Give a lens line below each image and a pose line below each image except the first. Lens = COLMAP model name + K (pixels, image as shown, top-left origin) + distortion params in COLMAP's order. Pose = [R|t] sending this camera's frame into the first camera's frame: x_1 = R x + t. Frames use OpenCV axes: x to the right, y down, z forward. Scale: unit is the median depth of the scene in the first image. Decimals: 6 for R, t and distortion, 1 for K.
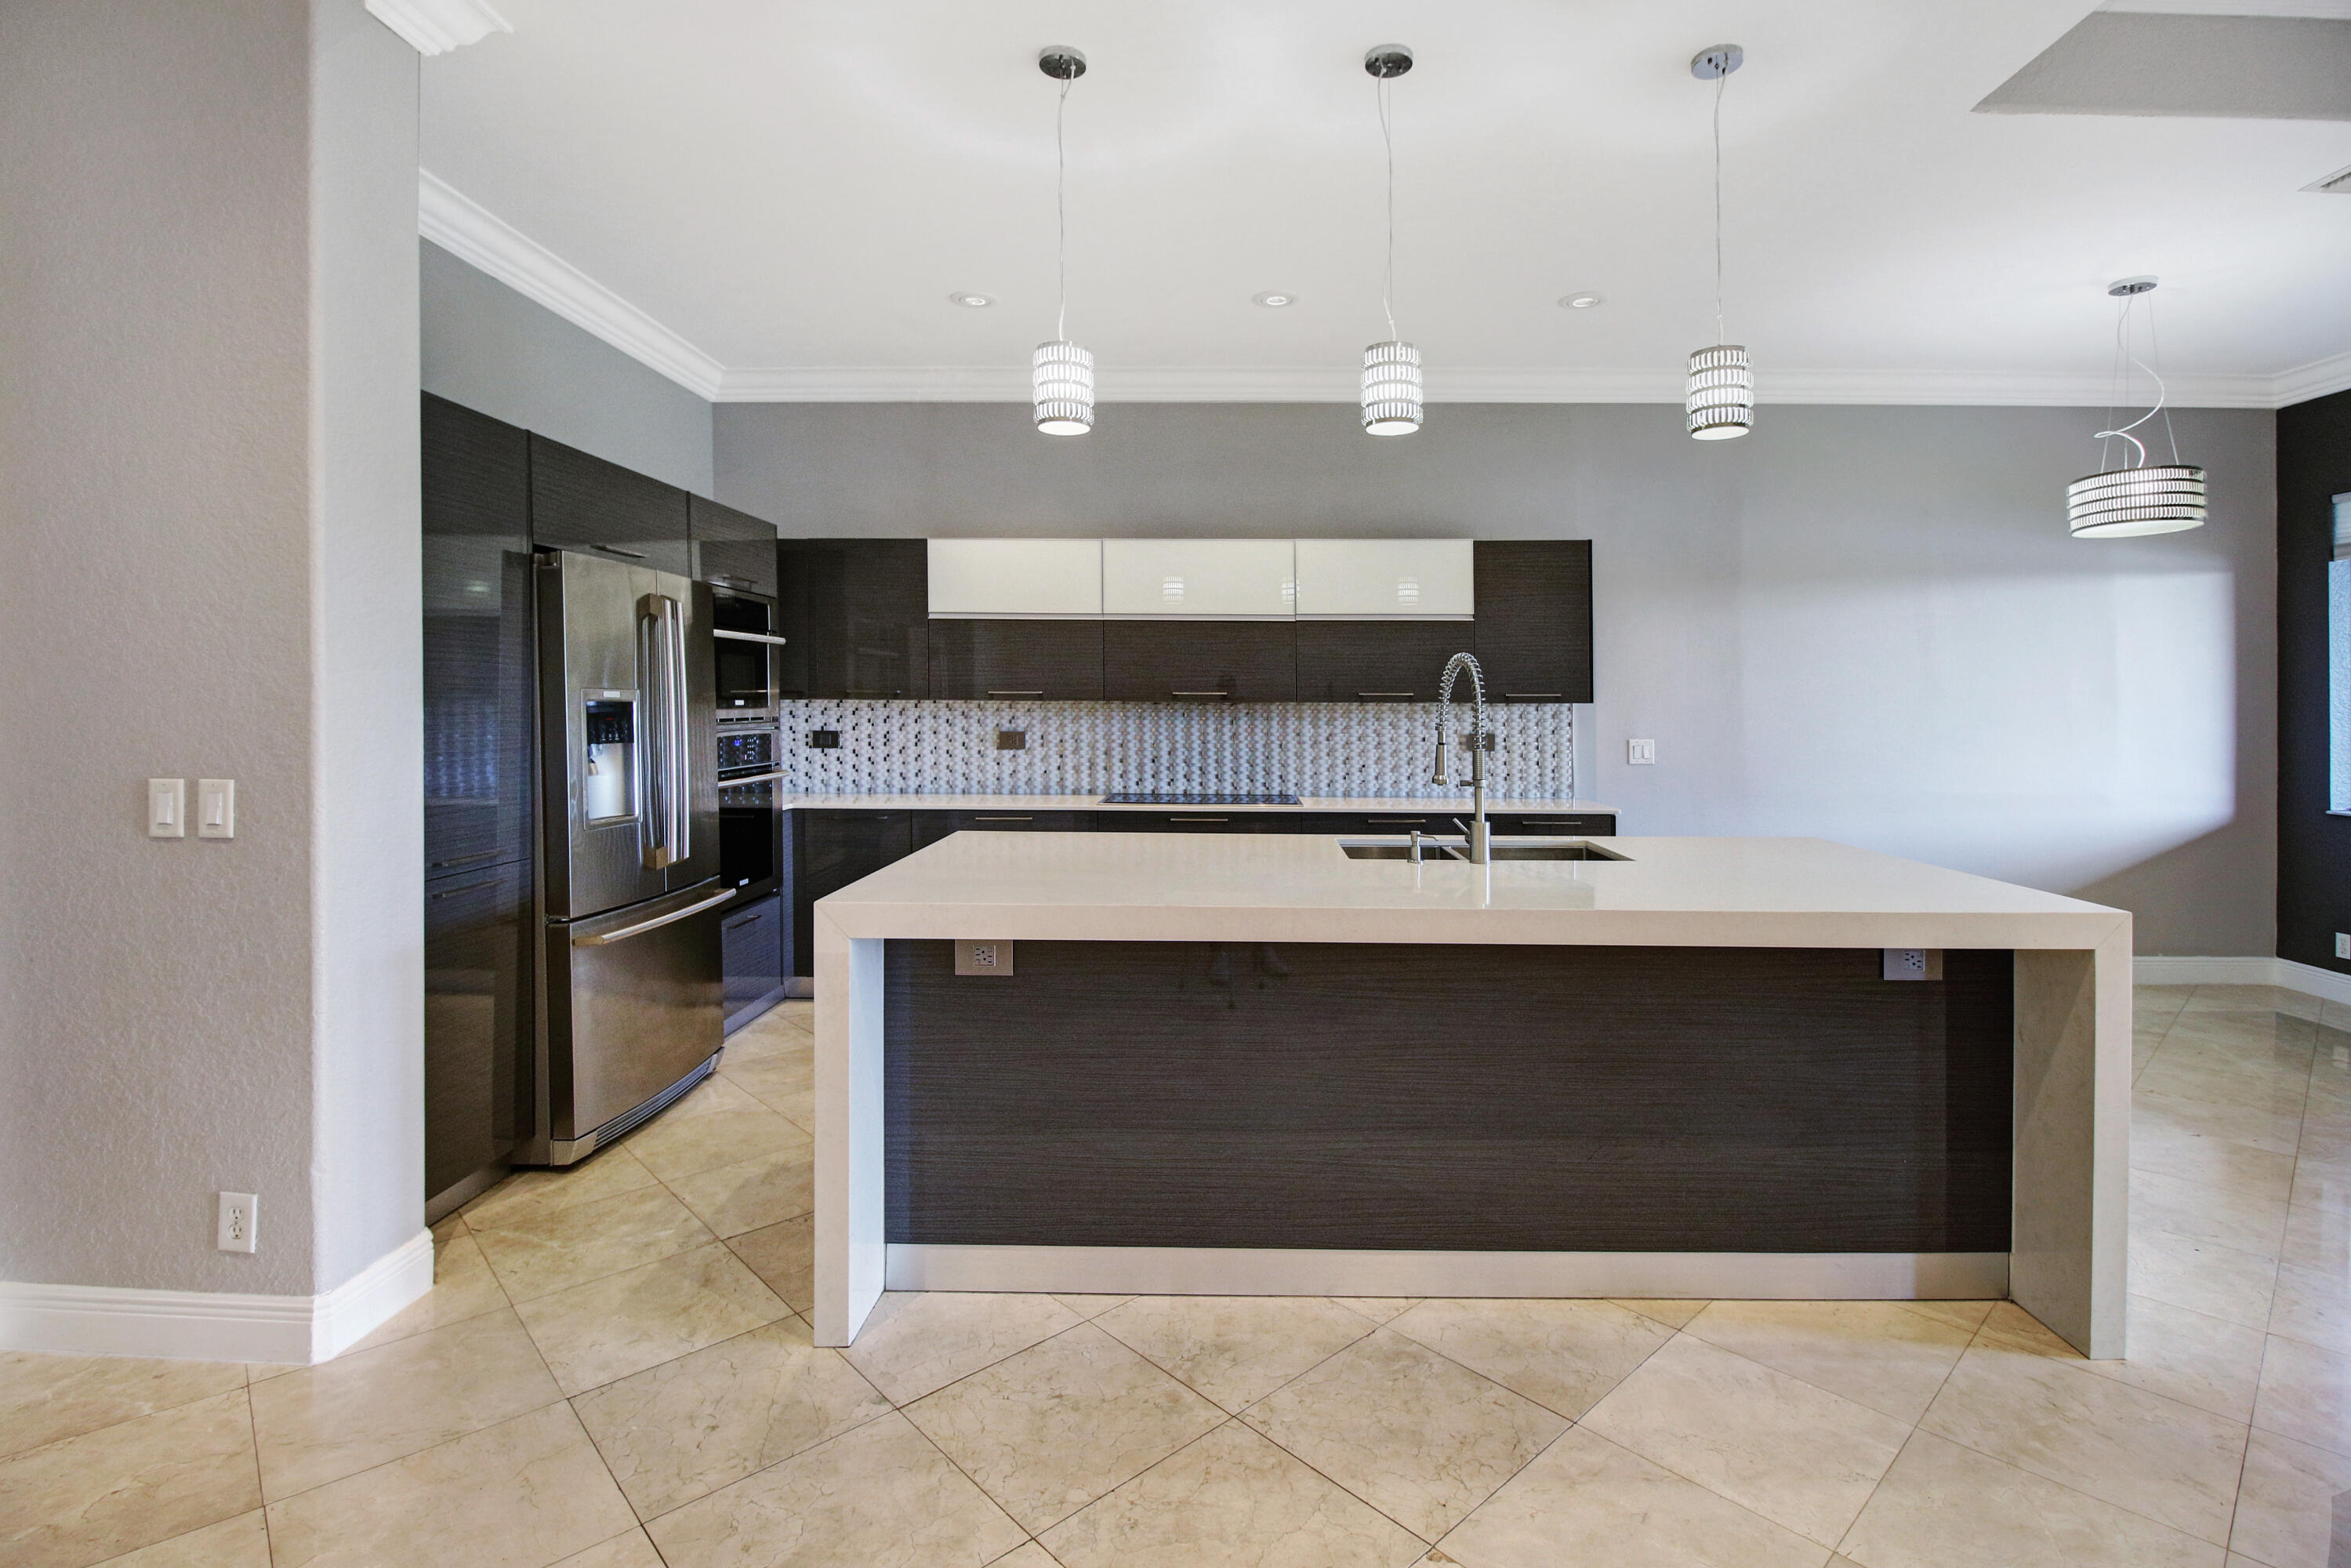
lens RADIAL K [[1246.5, 0, 1087.6], [0, 1246.5, 709.0], [0, 0, 1]] dist [-0.017351, -0.001146]
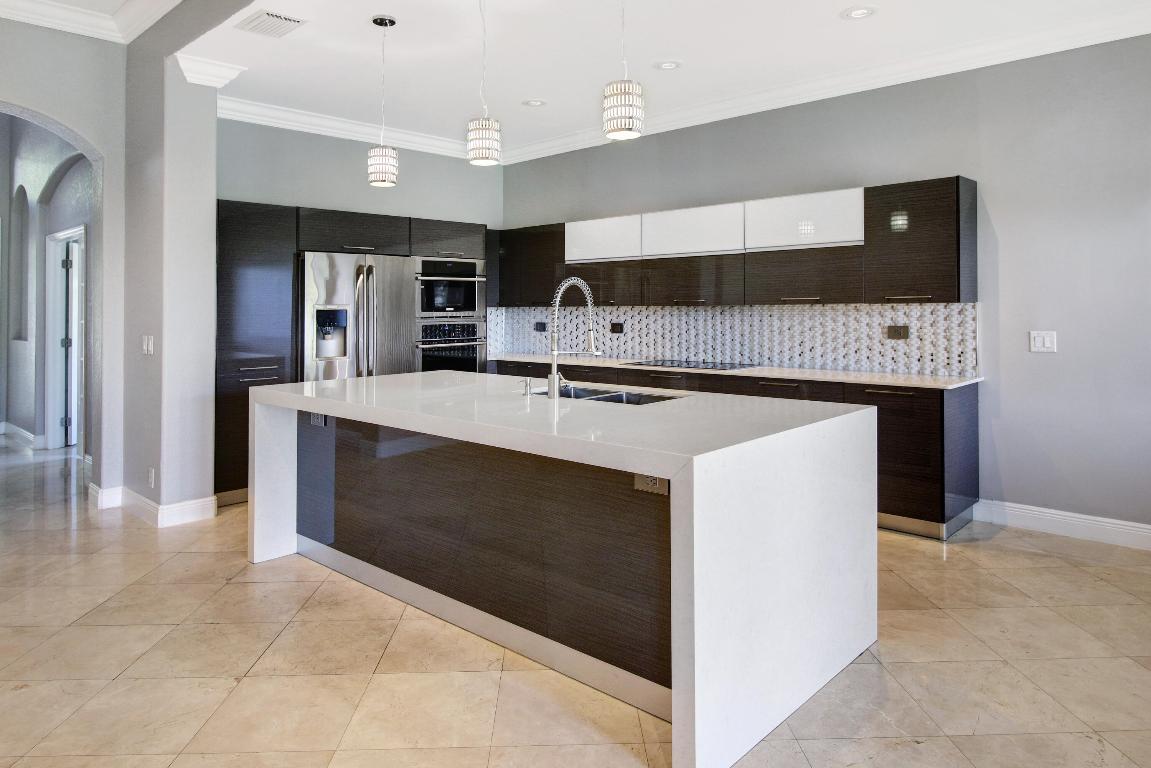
lens RADIAL K [[758.6, 0, 545.1], [0, 758.6, 301.1], [0, 0, 1]] dist [0.009821, -0.010583]
pose [[0.717516, -0.018148, -0.696305, 0.648501], [0.007888, 0.999808, -0.017931, 0.004905], [0.696497, 0.007373, 0.717522, 0.144371]]
